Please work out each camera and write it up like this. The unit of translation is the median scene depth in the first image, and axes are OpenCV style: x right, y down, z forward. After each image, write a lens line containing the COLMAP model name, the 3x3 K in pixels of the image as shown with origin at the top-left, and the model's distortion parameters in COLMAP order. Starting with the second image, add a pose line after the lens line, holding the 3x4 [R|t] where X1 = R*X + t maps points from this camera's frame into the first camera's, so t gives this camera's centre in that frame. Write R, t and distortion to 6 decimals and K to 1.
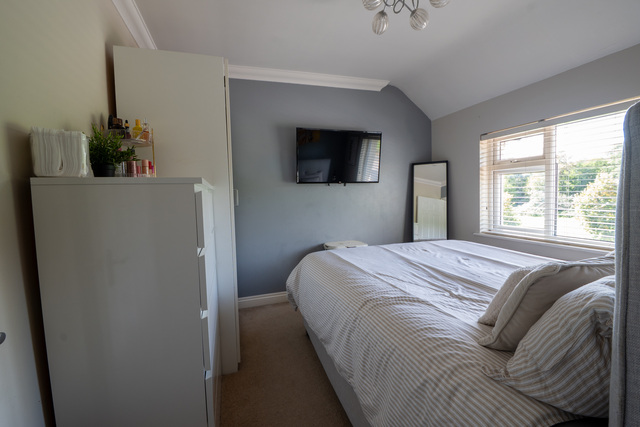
lens RADIAL K [[282.0, 0, 320.0], [0, 282.0, 213.5], [0, 0, 1]] dist [-0.016645, -0.000428]
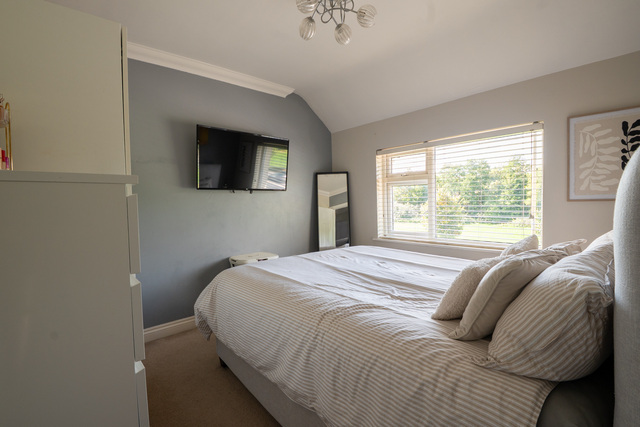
lens RADIAL K [[290.3, 0, 320.0], [0, 290.3, 213.5], [0, 0, 1]] dist [-0.009175, -0.000668]
pose [[0.913282, -0.007917, 0.407250, -0.202202], [0.021693, 0.999338, -0.029222, 0.000942], [-0.406749, 0.035522, 0.912849, 0.090757]]
